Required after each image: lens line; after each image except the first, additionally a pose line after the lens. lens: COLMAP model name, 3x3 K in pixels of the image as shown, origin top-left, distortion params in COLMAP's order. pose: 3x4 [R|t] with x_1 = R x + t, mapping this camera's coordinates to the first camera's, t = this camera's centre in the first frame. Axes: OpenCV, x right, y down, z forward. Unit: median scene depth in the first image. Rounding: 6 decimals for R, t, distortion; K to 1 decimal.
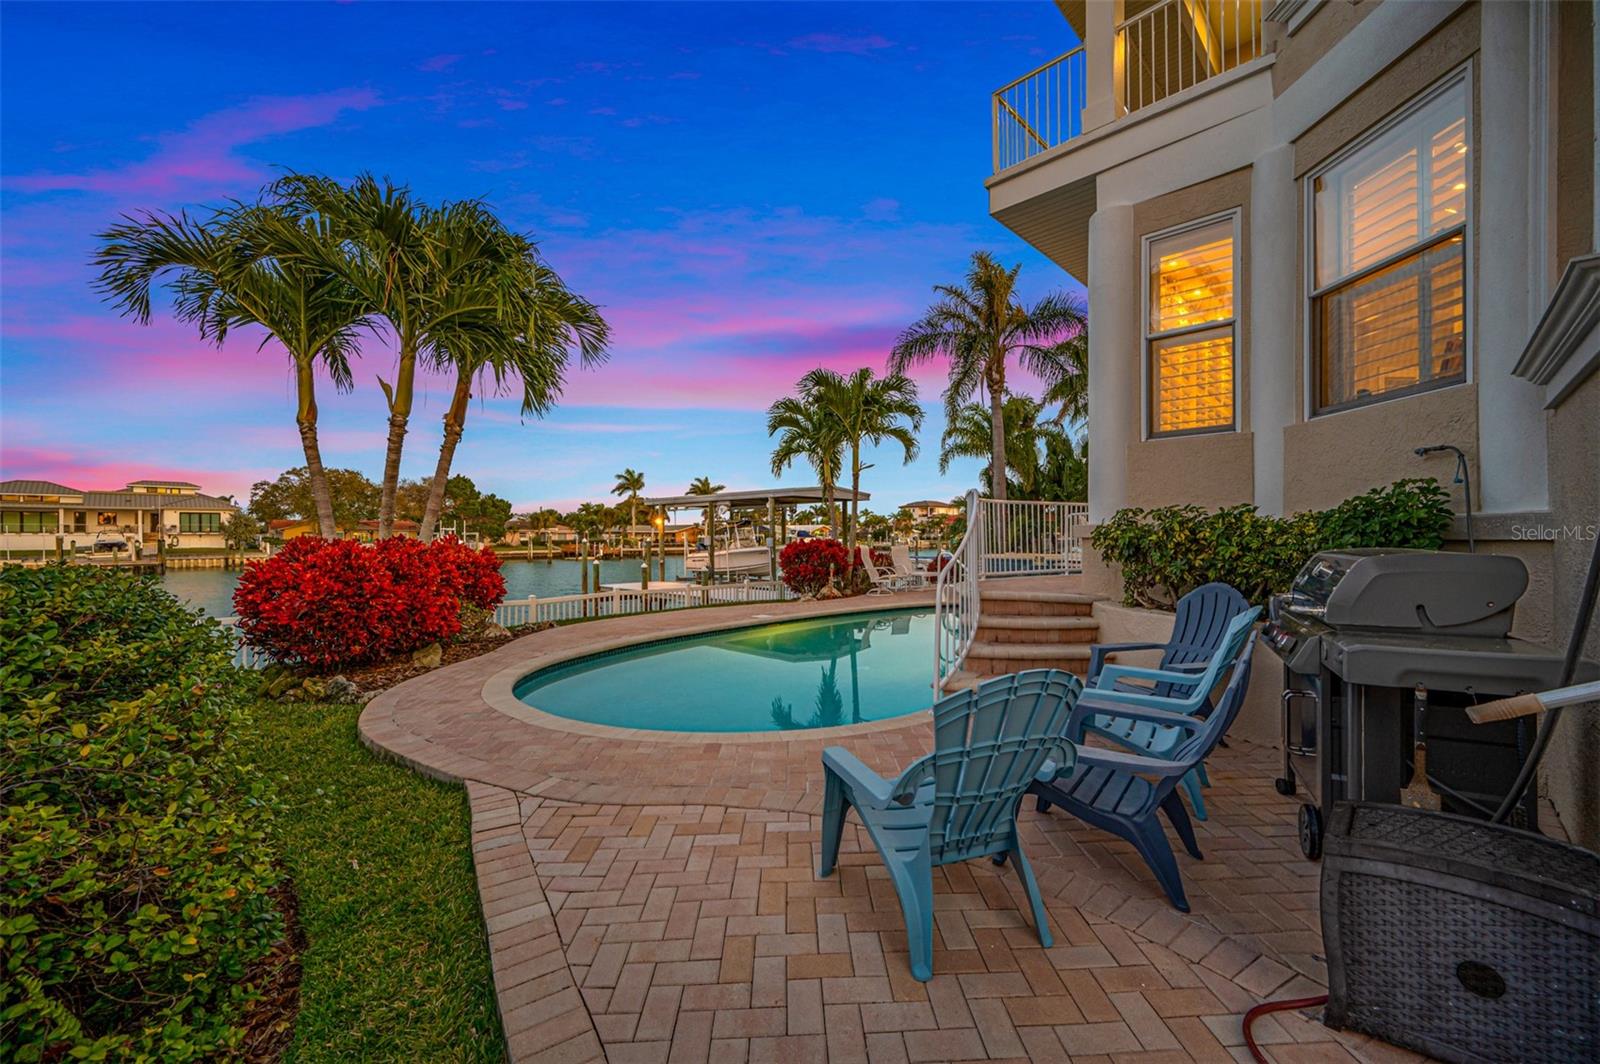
lens RADIAL K [[660.9, 0, 796.9], [0, 660.9, 536.6], [0, 0, 1]] dist [-0.000801, -0.000338]
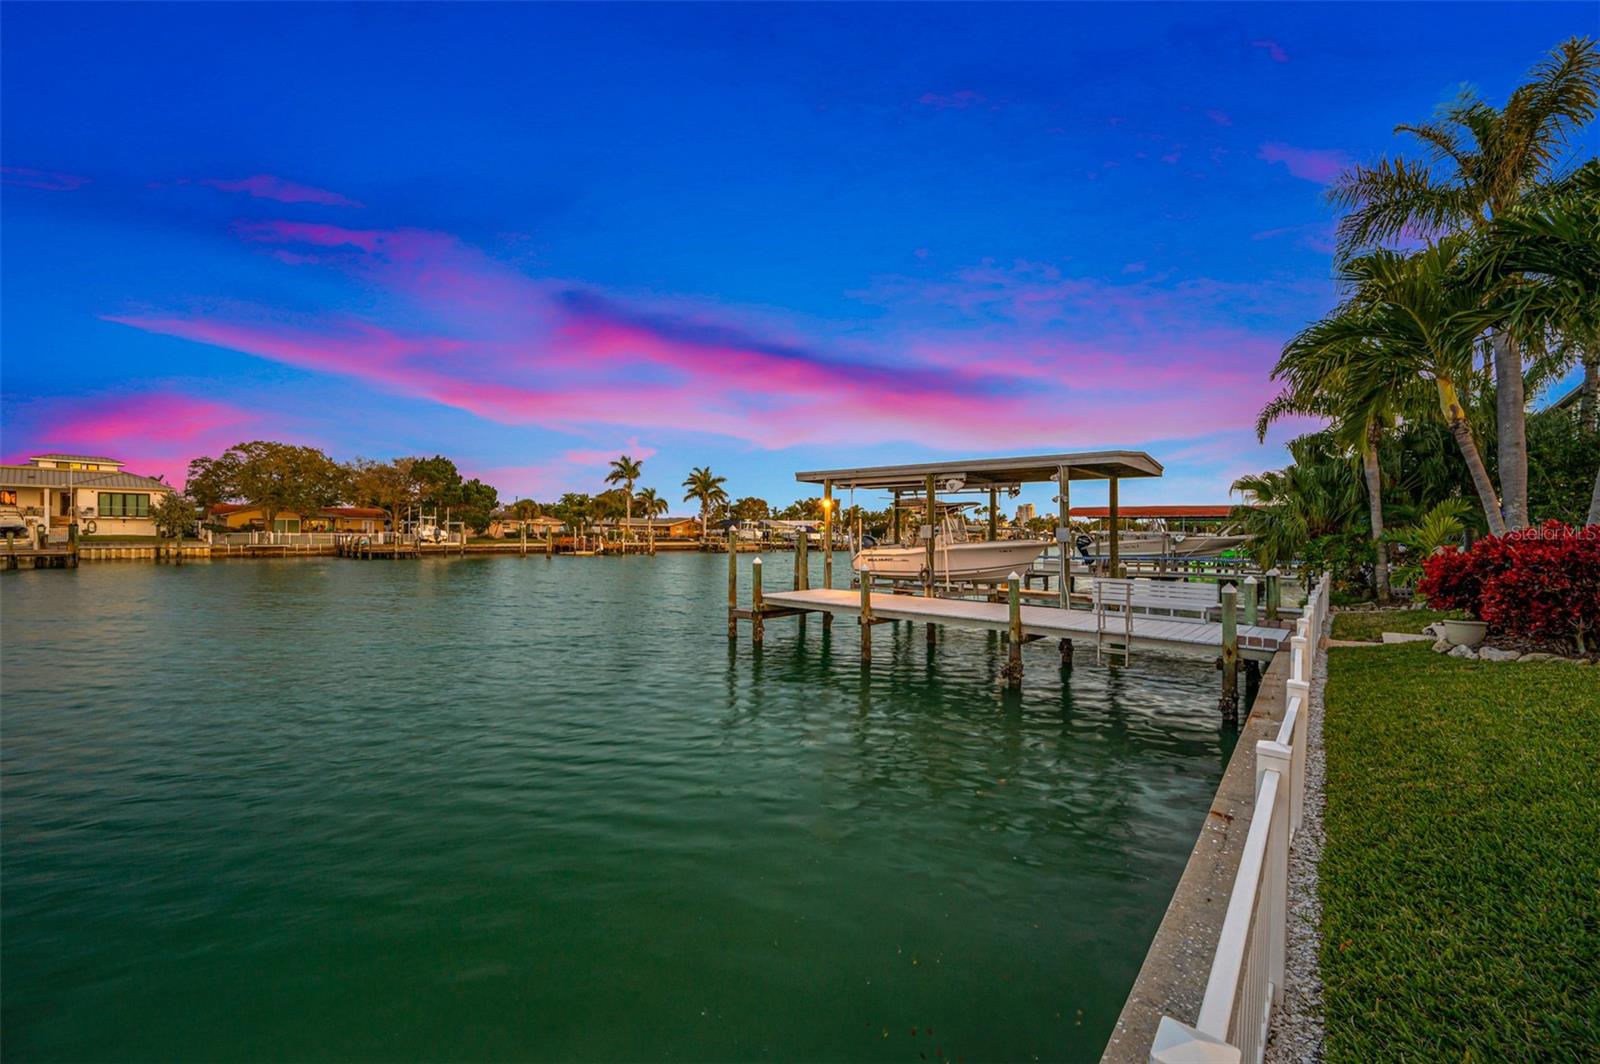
lens RADIAL K [[660.9, 0, 803.2], [0, 660.9, 535.8], [0, 0, 1]] dist [-0.000801, -0.000338]
pose [[0.997622, 0.013536, 0.067582, -0.093737], [-0.013747, 0.999902, 0.002656, 0.003422], [-0.067540, -0.003579, 0.997710, 0.099355]]
